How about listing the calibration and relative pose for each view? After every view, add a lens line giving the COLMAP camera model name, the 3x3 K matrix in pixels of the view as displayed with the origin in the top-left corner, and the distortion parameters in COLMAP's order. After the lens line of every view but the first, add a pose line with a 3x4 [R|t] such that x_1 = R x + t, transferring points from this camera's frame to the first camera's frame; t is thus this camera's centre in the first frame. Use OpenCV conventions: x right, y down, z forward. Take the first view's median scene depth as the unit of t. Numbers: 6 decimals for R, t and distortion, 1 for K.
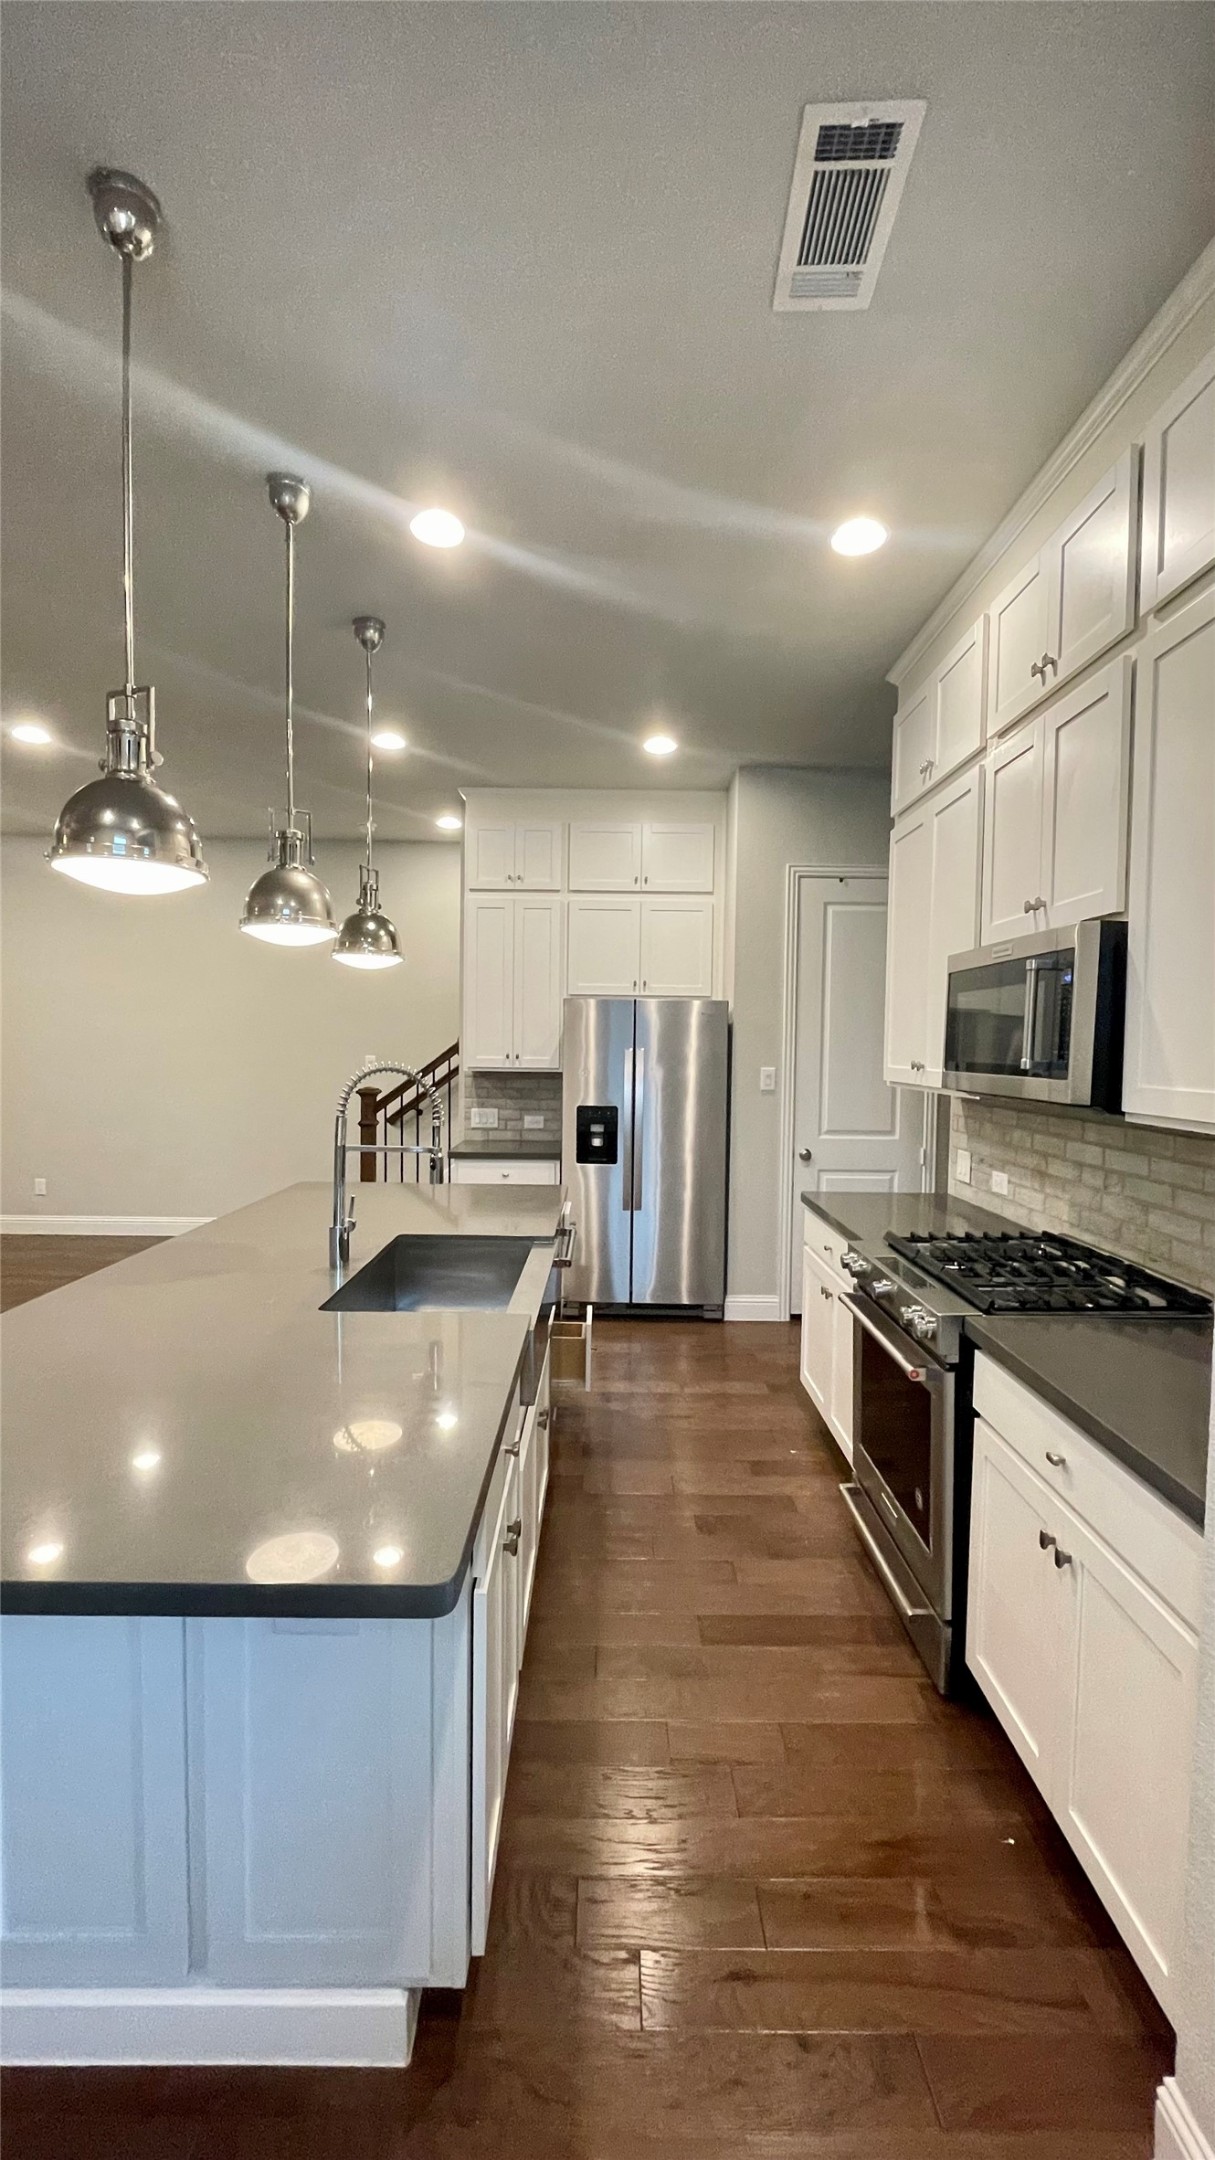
lens RADIAL K [[874.8, 0, 607.2], [0, 874.8, 1082.9], [0, 0, 1]] dist [-0.003935, -0.000236]
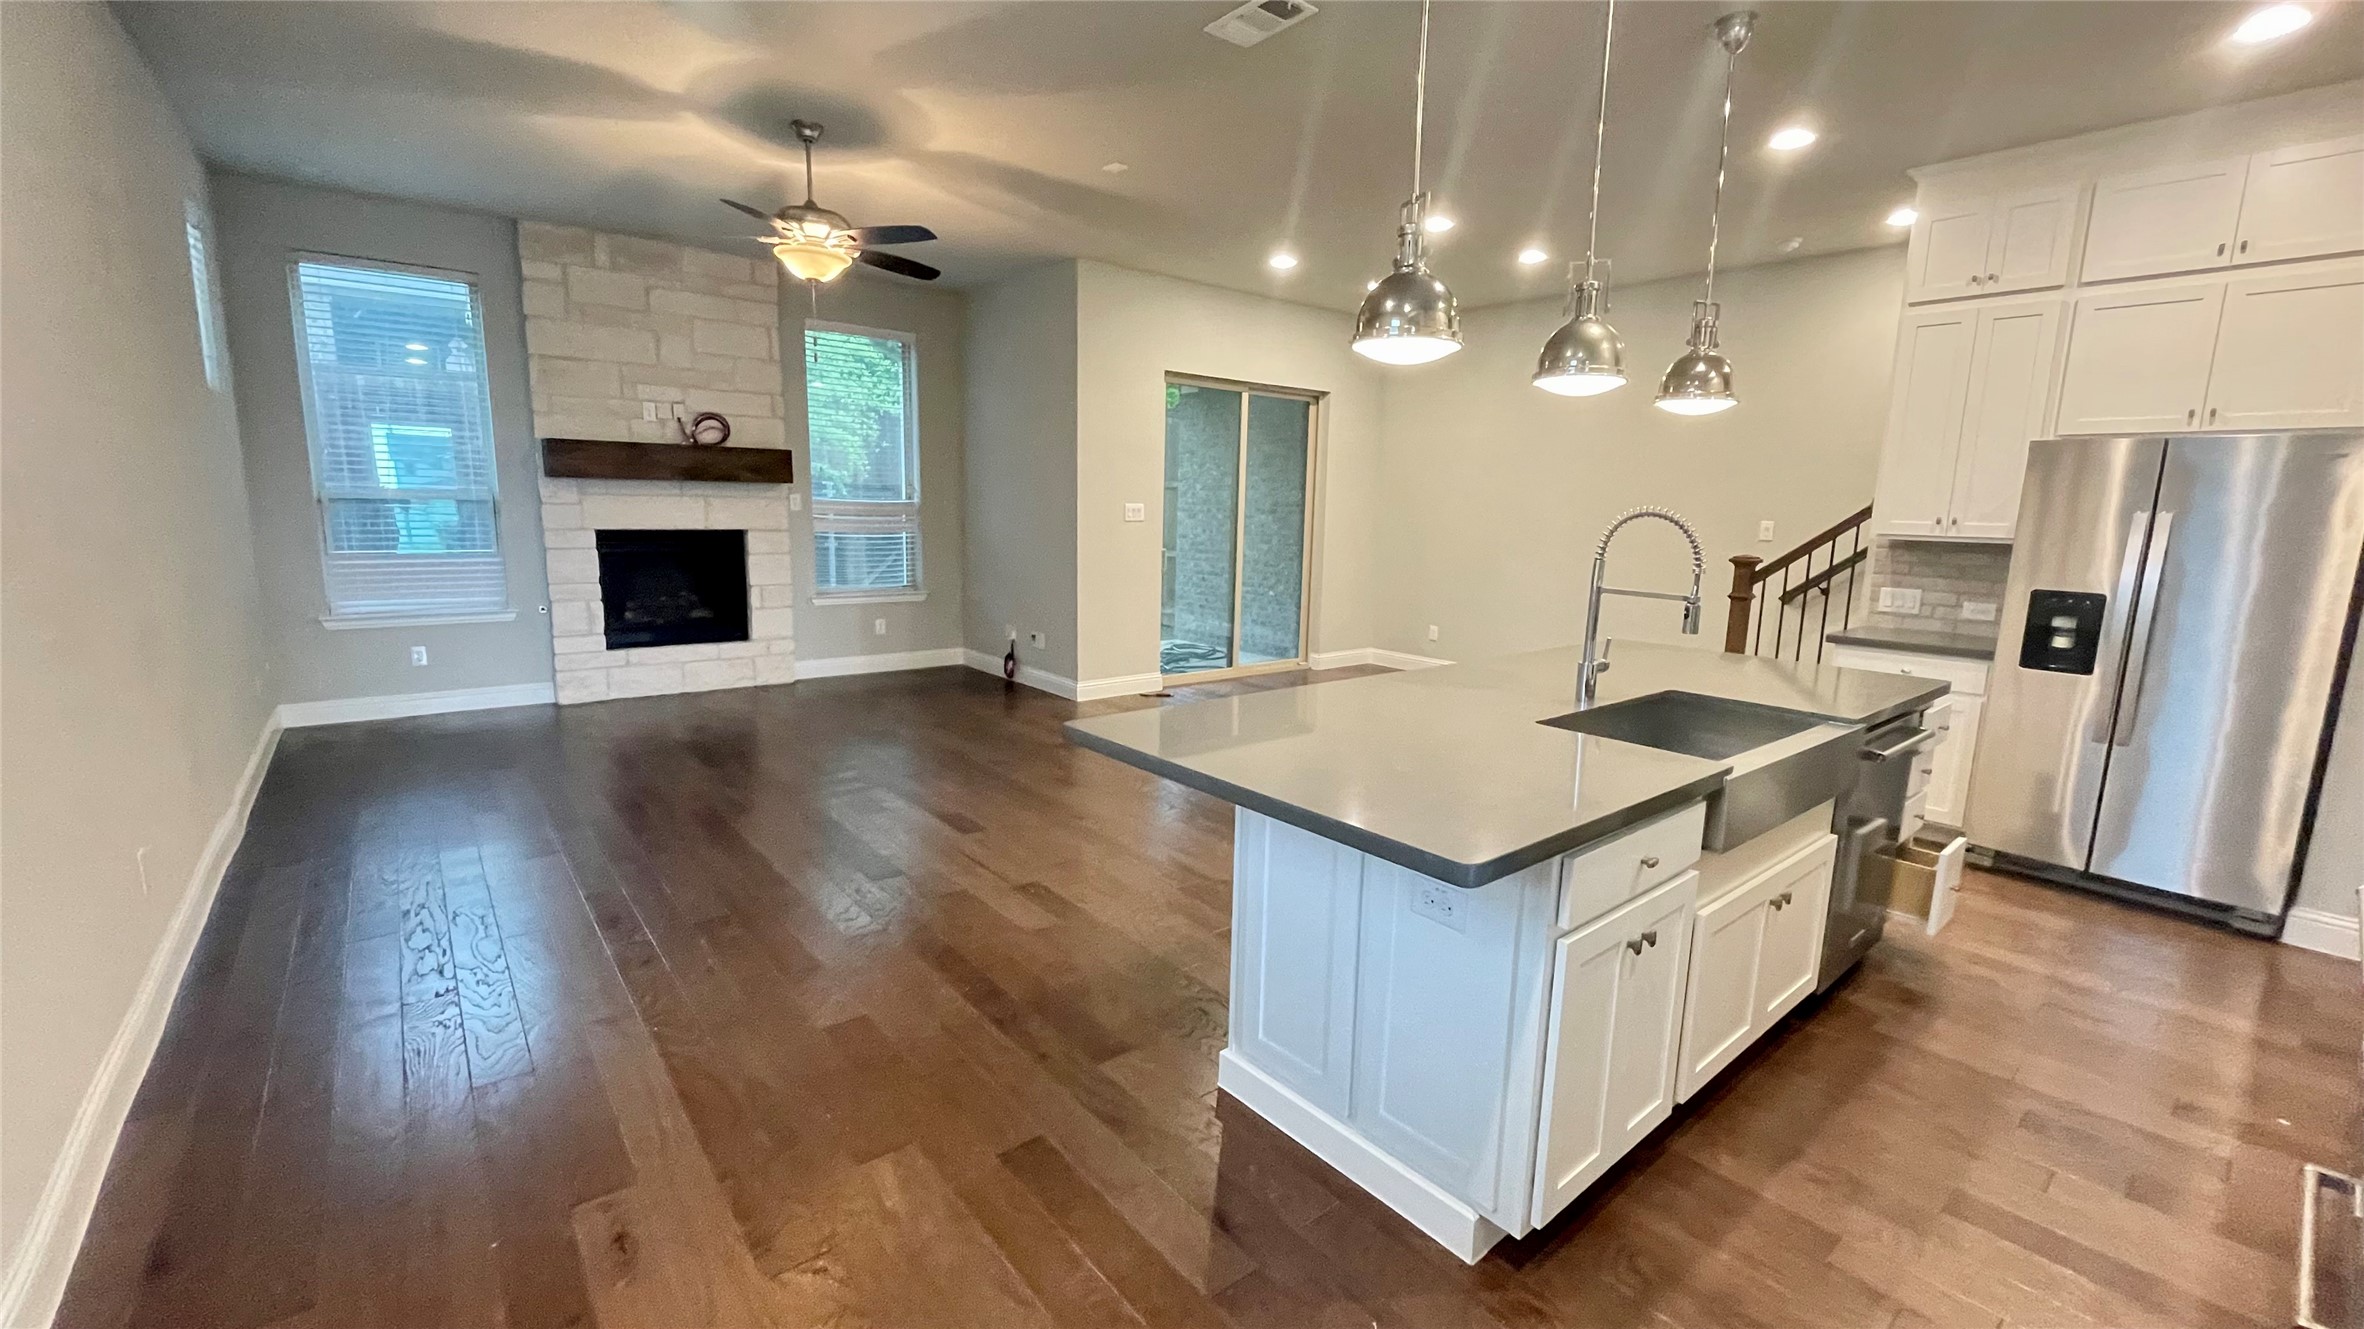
lens RADIAL K [[957.4, 0, 1182.5], [0, 957.4, 658.4], [0, 0, 1]] dist [-0.003935, -0.000236]
pose [[0.638188, 0.127889, -0.759184, 0.164952], [-0.048826, 0.990845, 0.125869, 0.022790], [0.768331, -0.043261, 0.638589, -0.075275]]
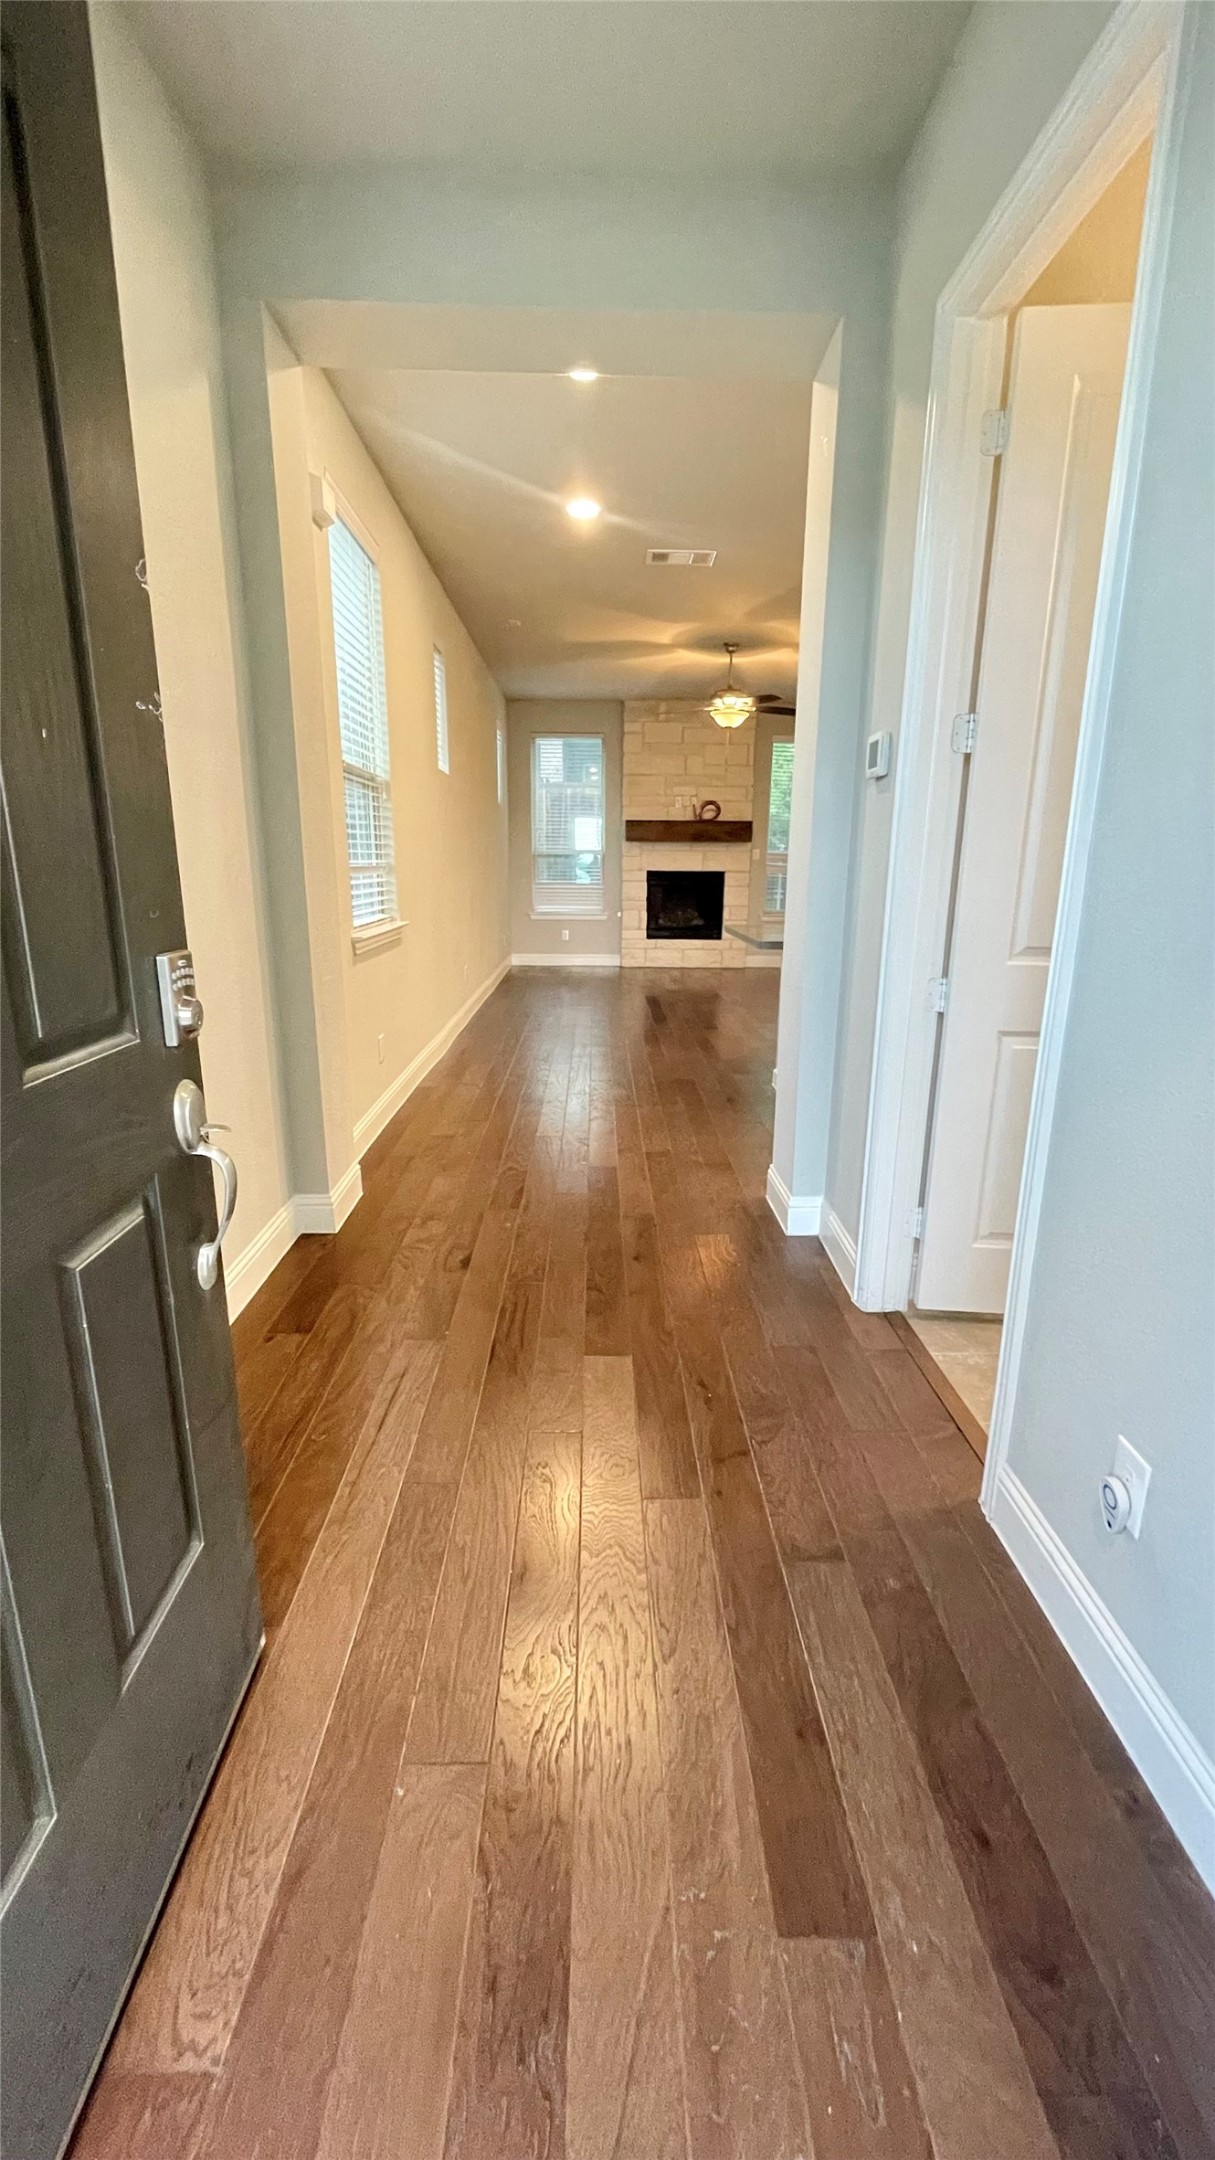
lens RADIAL K [[874.8, 0, 615.3], [0, 874.8, 1092.5], [0, 0, 1]] dist [-0.003935, -0.000236]
pose [[0.025709, 0.243292, -0.969612, 1.100695], [-0.051575, 0.968964, 0.241762, 0.078221], [0.998338, 0.043792, 0.037459, 0.044331]]
